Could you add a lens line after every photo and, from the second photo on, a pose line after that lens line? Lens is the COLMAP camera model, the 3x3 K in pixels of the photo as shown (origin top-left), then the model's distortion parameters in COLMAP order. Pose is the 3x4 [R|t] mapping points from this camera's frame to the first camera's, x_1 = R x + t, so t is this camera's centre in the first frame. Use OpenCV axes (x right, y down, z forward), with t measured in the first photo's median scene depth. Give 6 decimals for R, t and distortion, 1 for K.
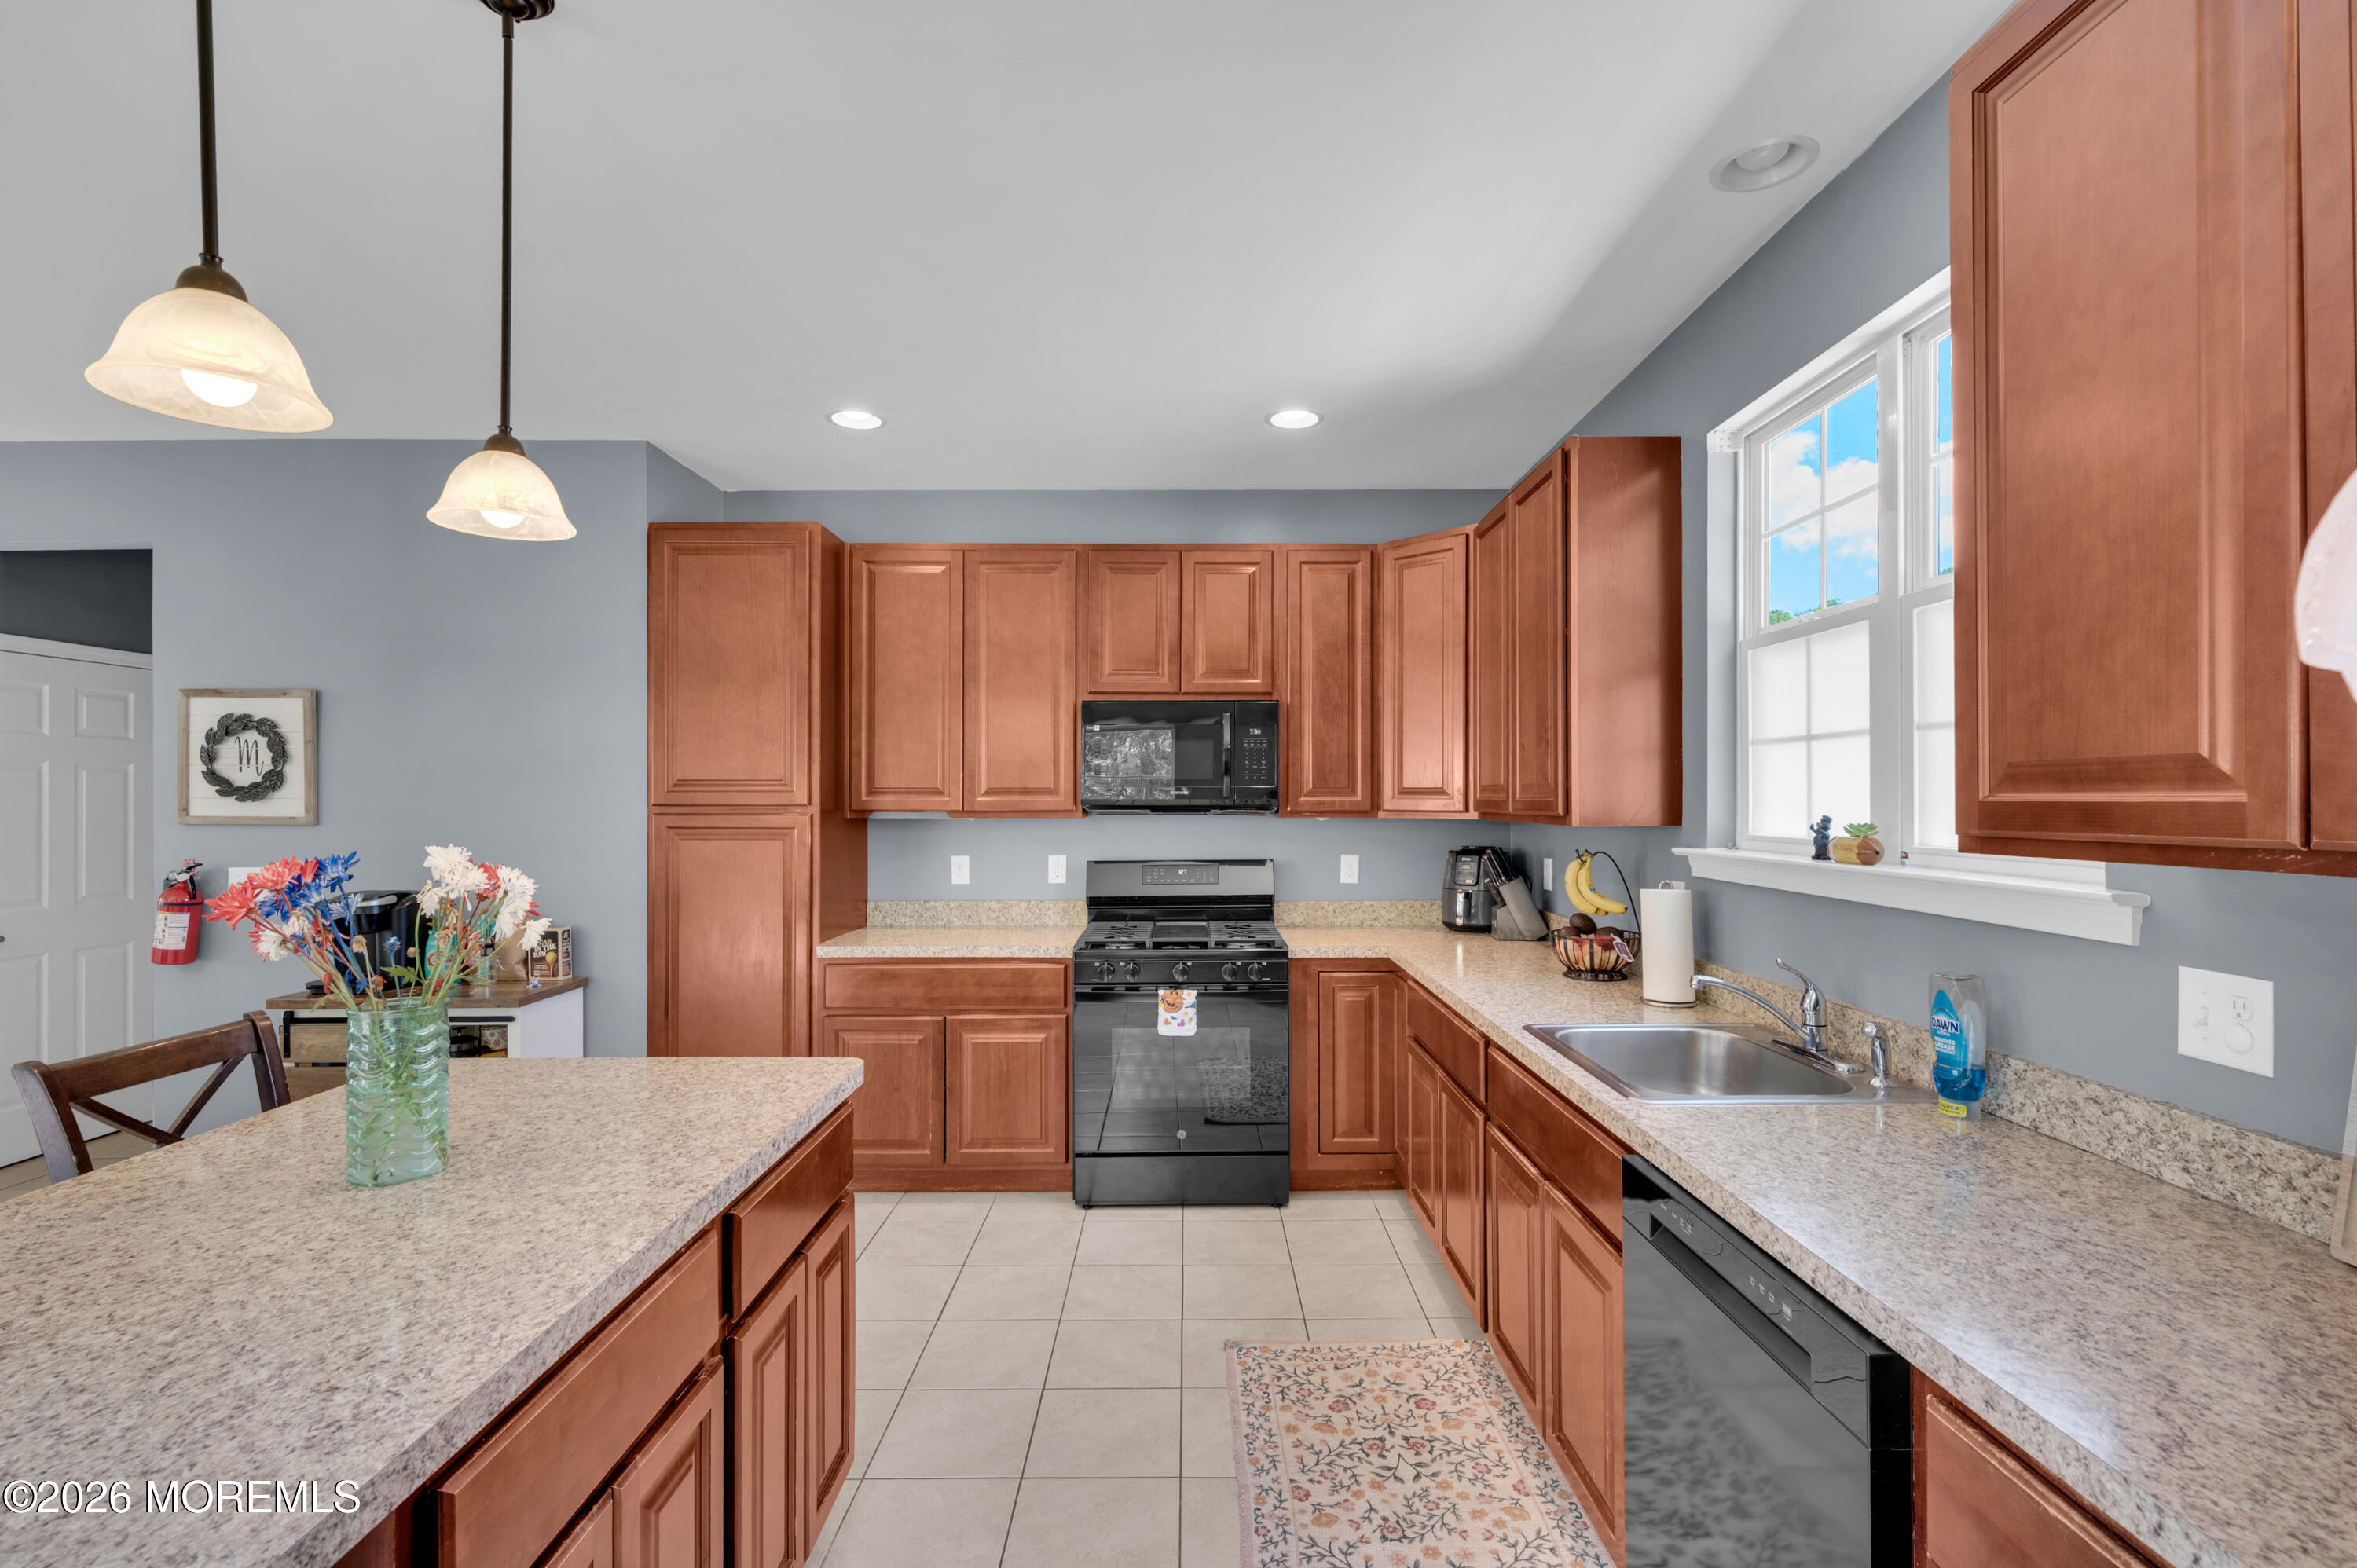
lens RADIAL K [[1047.4, 0, 1198.6], [0, 1047.4, 799.0], [0, 0, 1]] dist [-0.009772, 0.000973]
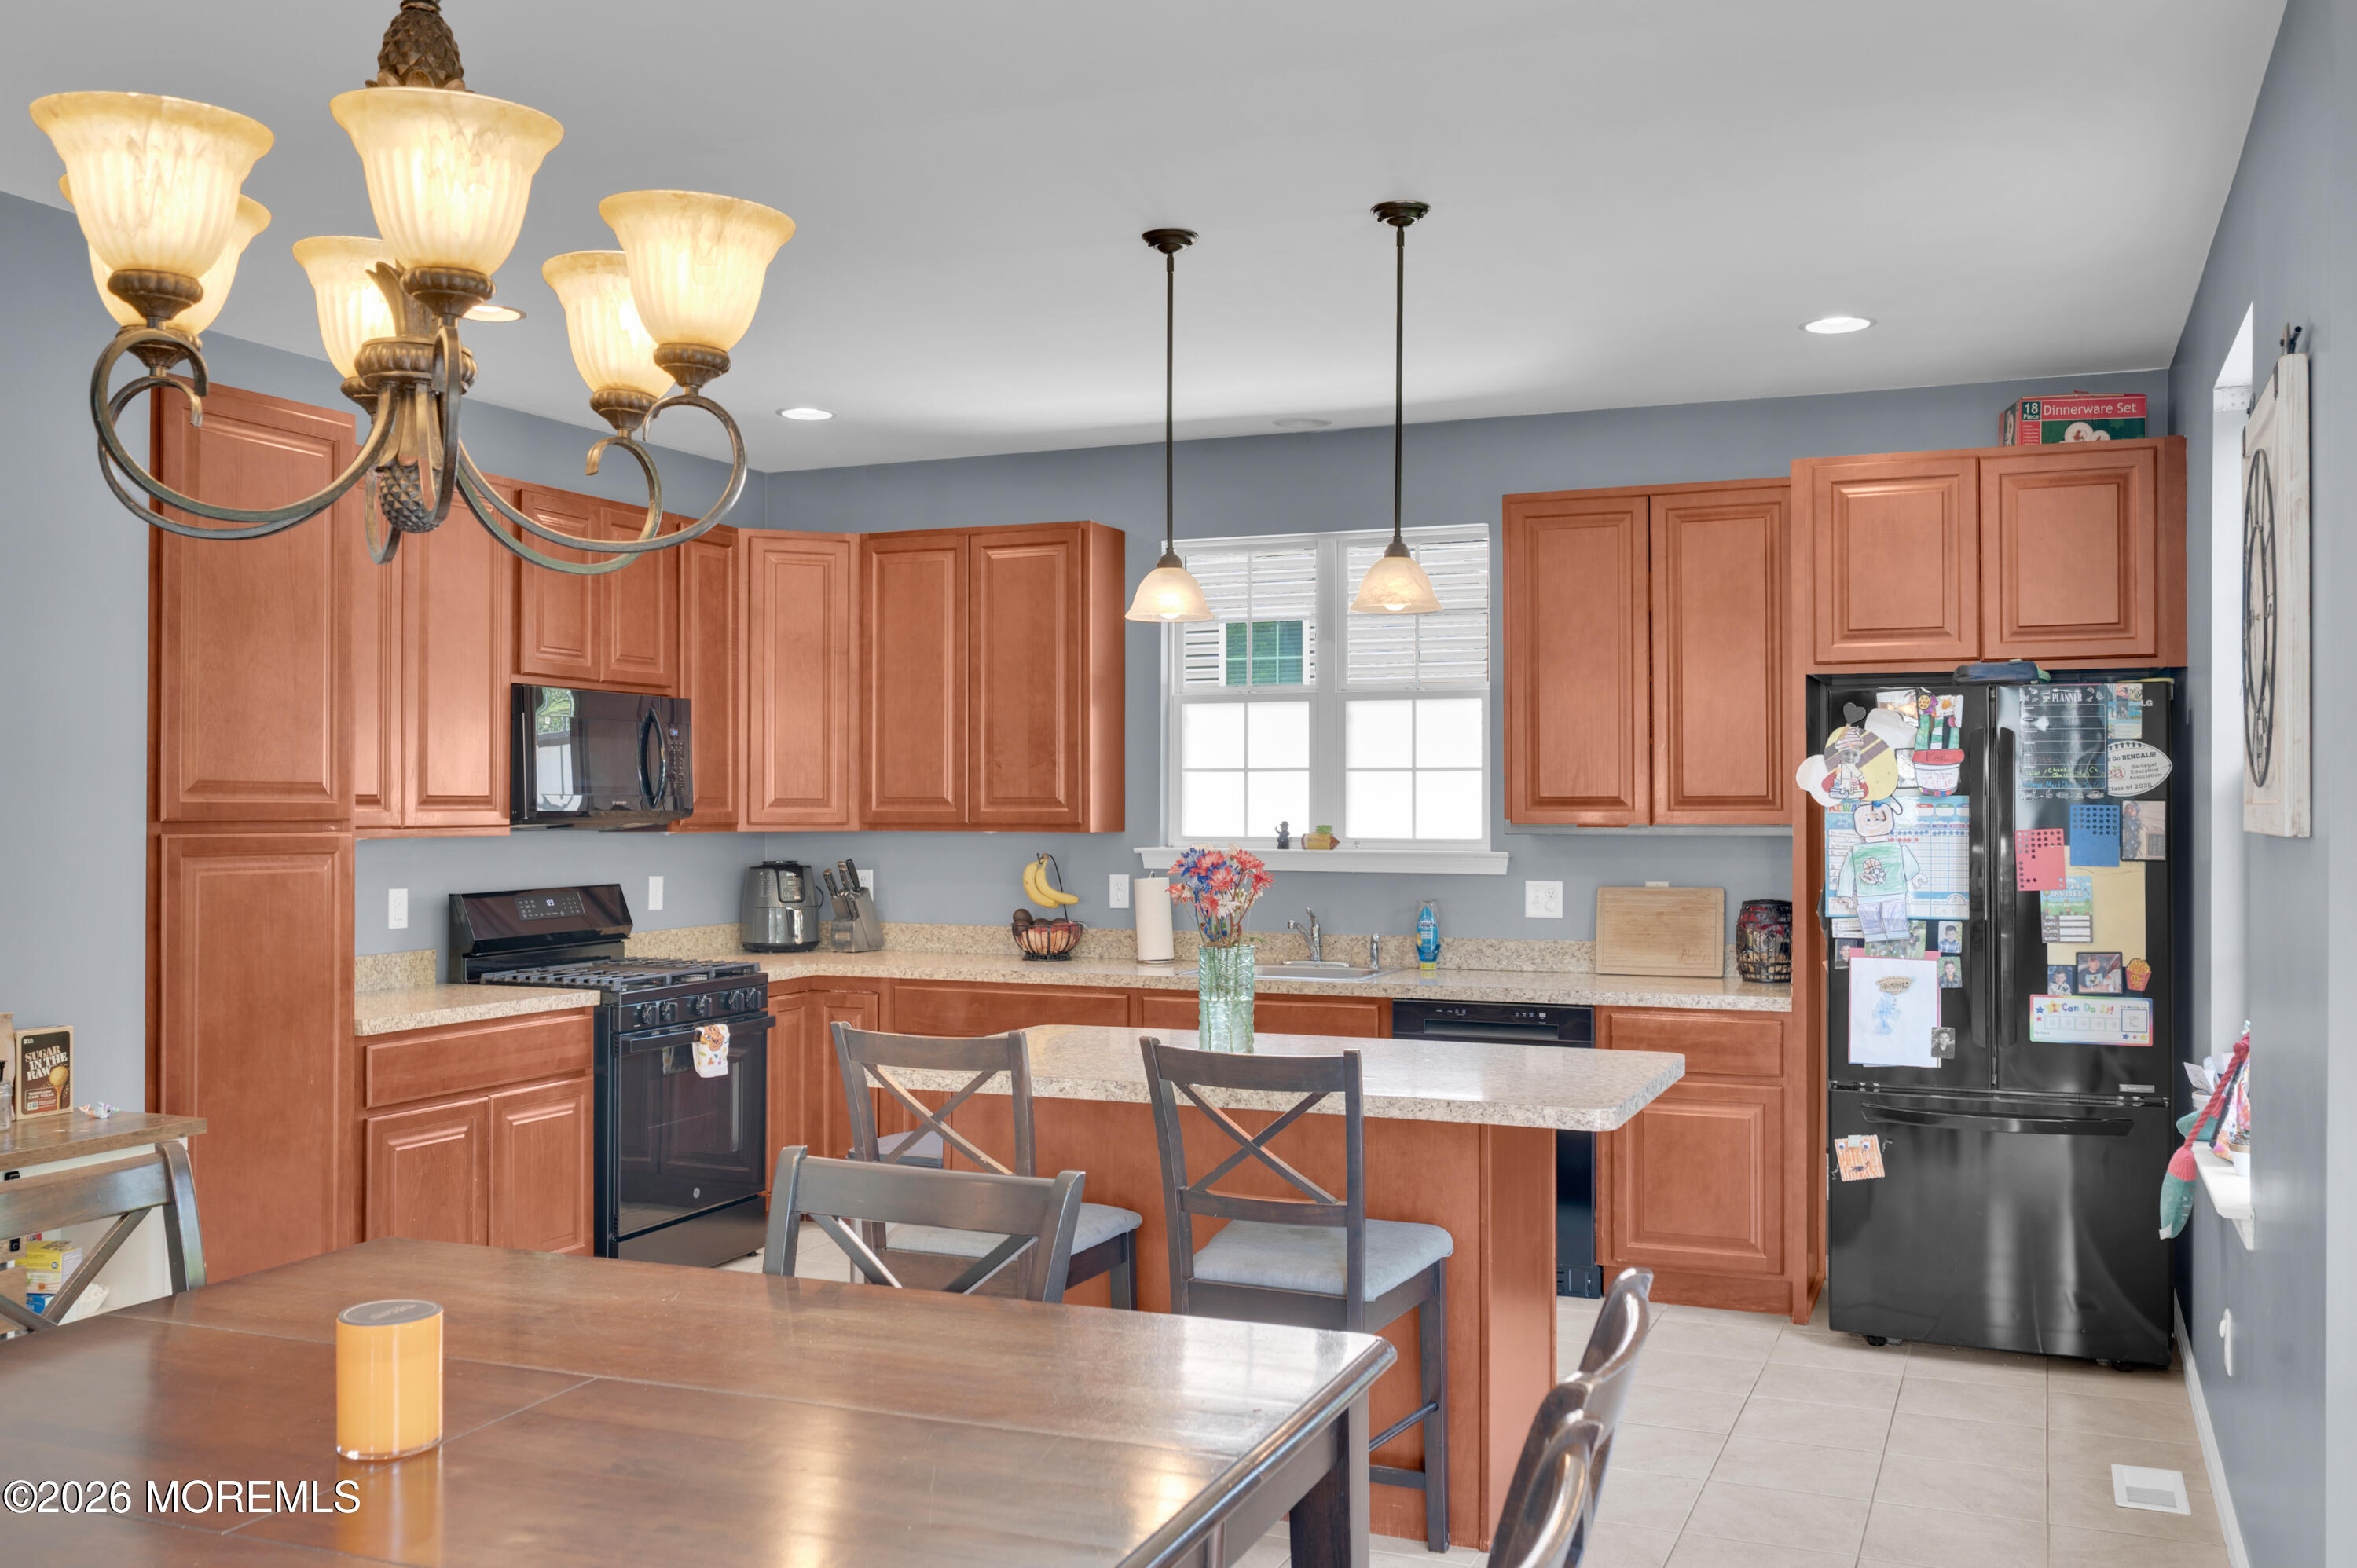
lens RADIAL K [[2000.1, 0, 1206.0], [0, 2000.1, 800.4], [0, 0, 1]] dist [-0.000693, -0.020063]
pose [[0.390383, 0.004670, 0.920641, -1.397897], [-0.000303, 0.999988, -0.004944, -0.000106], [-0.920653, 0.001651, 0.390379, -0.046812]]
